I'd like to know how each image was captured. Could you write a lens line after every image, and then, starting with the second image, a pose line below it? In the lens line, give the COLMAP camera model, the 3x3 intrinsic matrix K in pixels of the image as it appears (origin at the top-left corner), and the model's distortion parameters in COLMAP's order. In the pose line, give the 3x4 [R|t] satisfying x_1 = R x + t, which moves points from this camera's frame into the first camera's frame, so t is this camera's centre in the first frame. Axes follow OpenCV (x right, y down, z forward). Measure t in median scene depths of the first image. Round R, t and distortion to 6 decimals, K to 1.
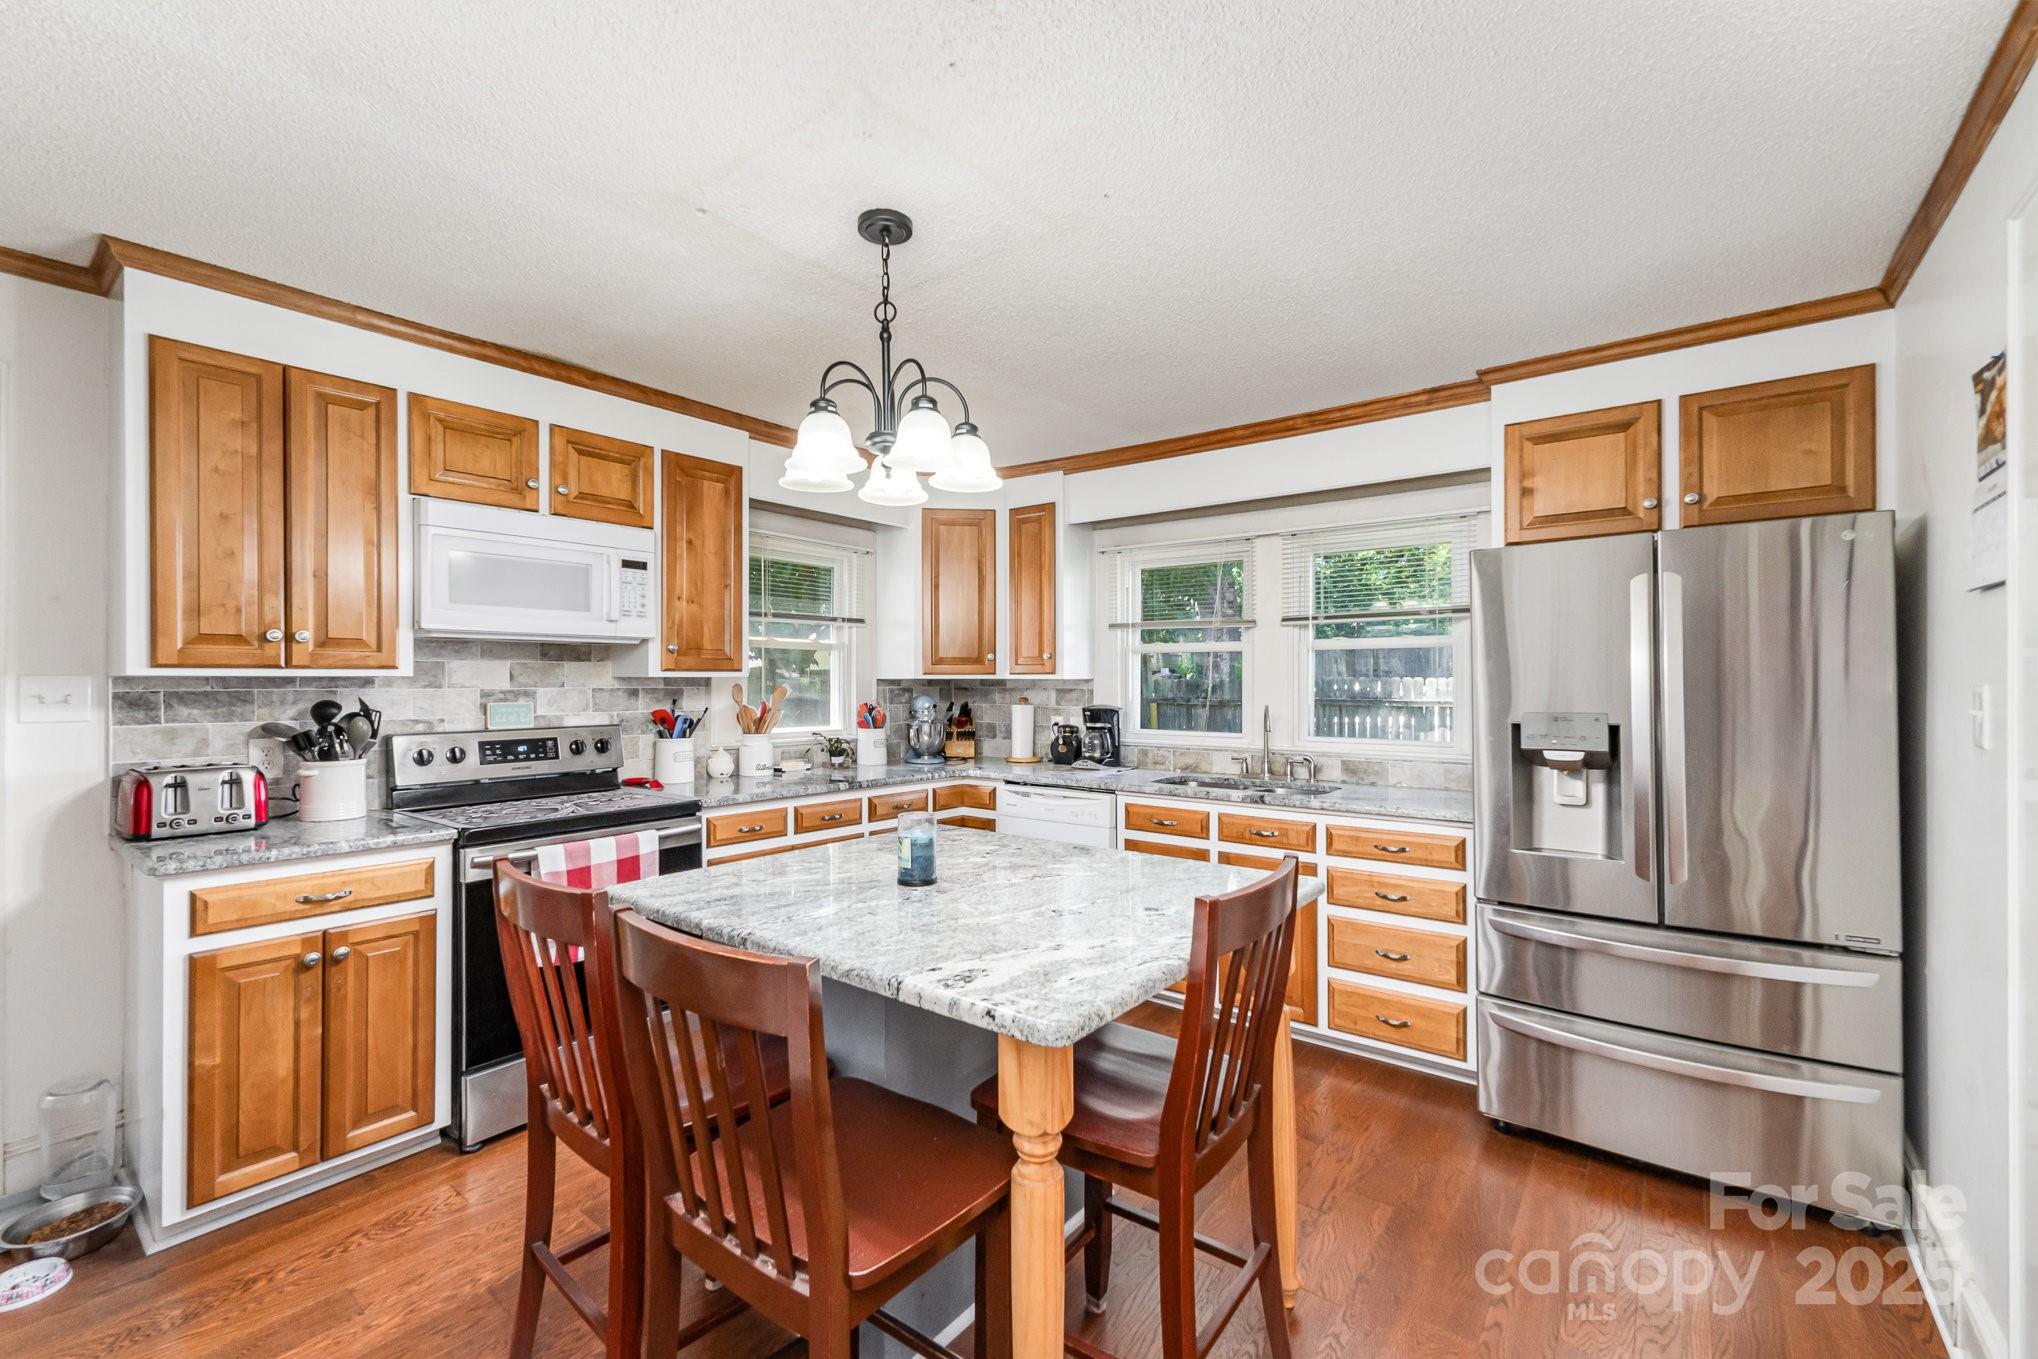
lens RADIAL K [[859.2, 0, 1029.5], [0, 859.2, 679.4], [0, 0, 1]] dist [0.001604, 0.000175]
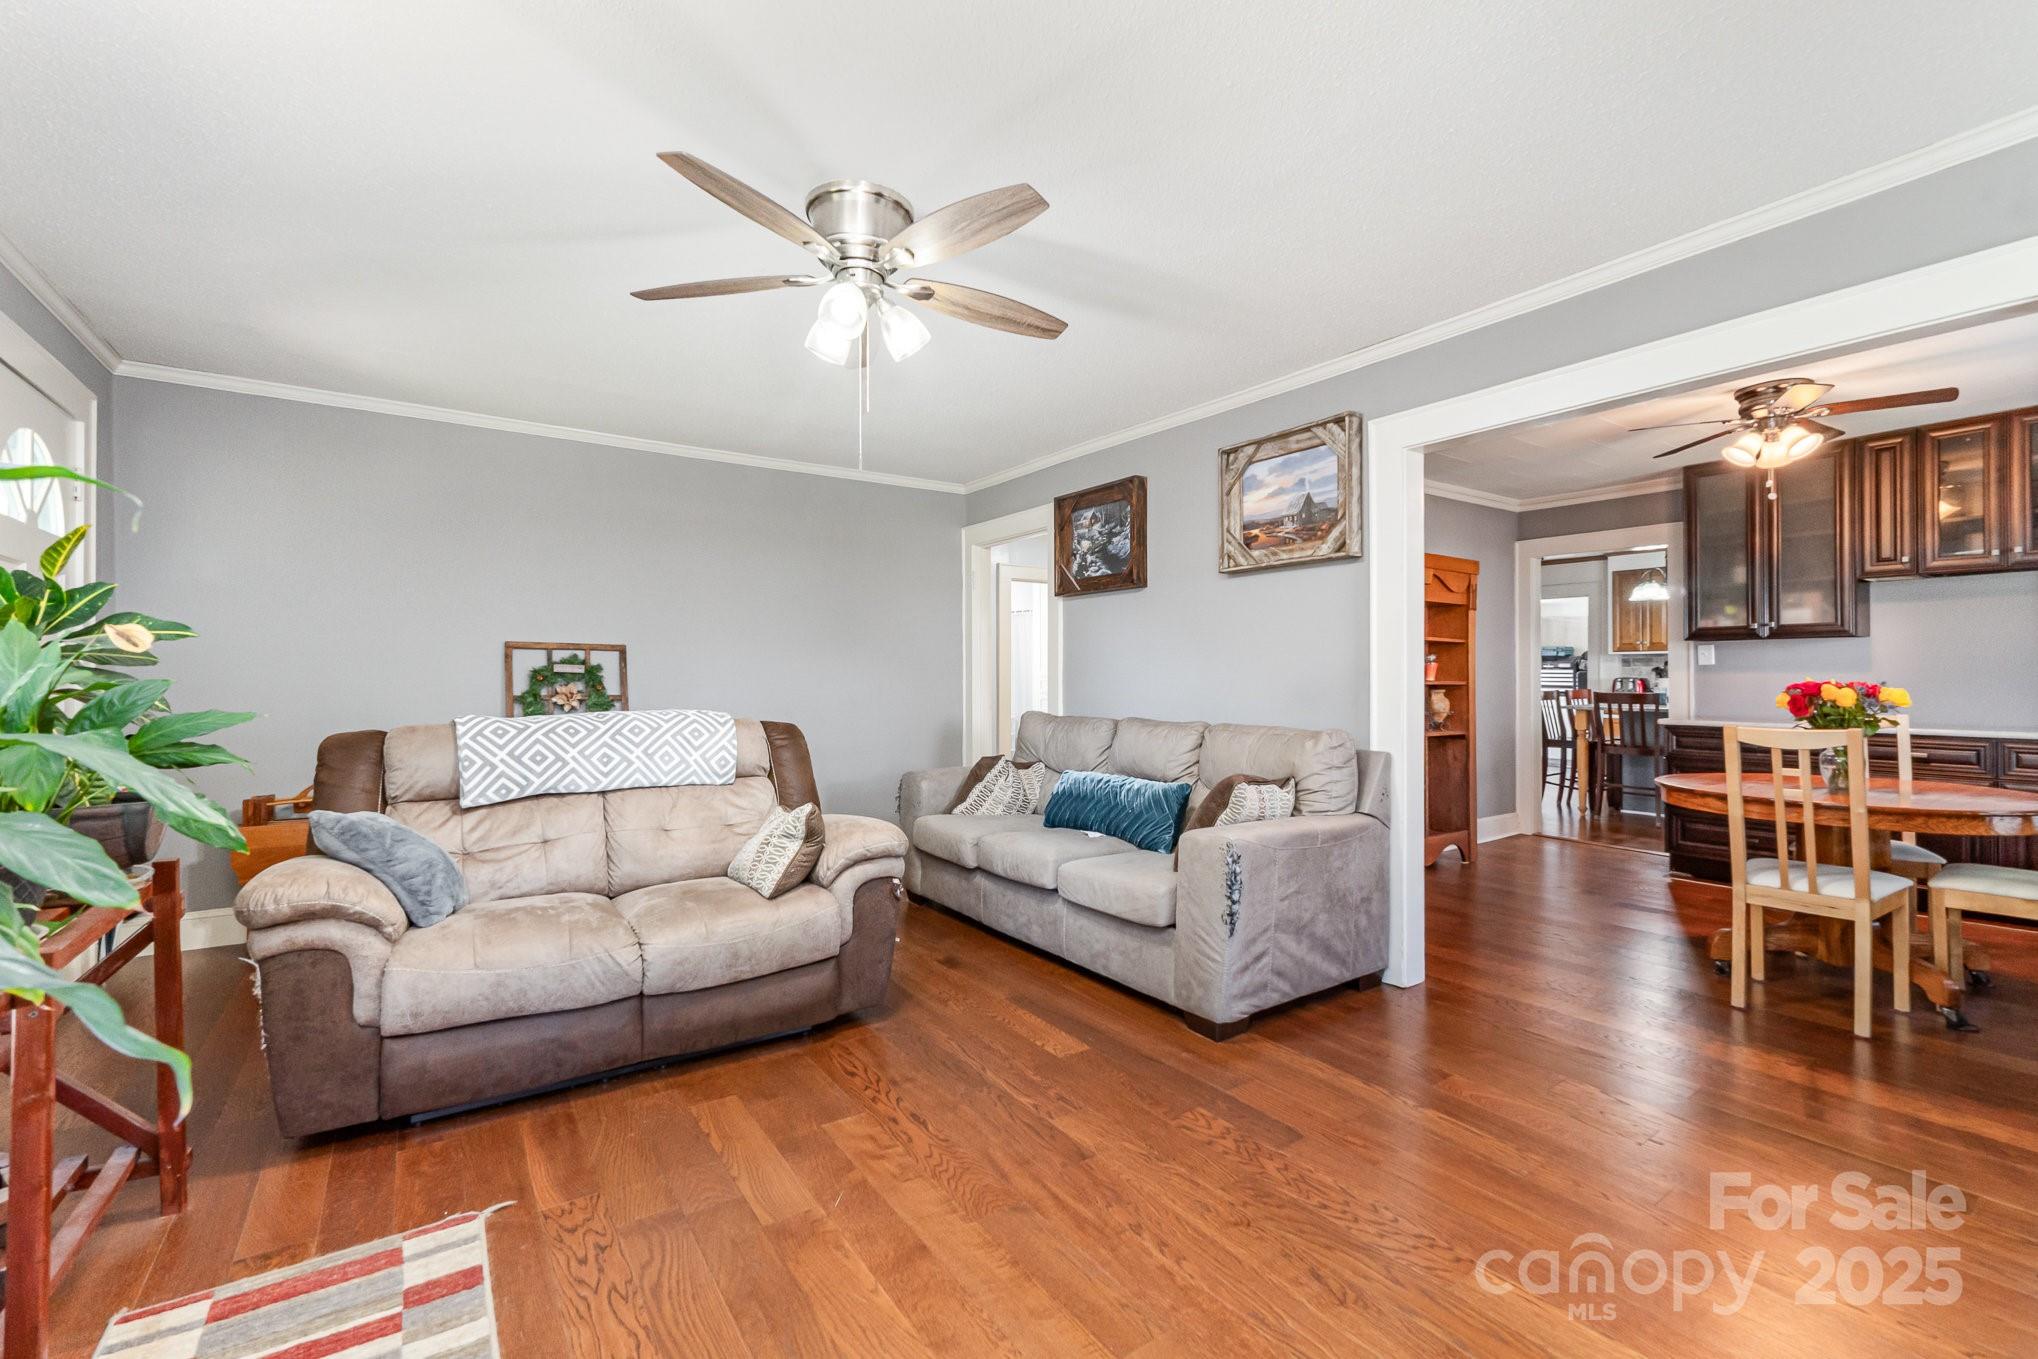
lens RADIAL K [[859.2, 0, 1029.5], [0, 859.2, 679.4], [0, 0, 1]] dist [0.001604, 0.000175]
pose [[-0.293551, 0.009259, -0.955899, 2.478185], [0.006400, 0.999950, 0.007720, 0.044653], [0.955922, -0.003852, -0.293596, -0.309744]]
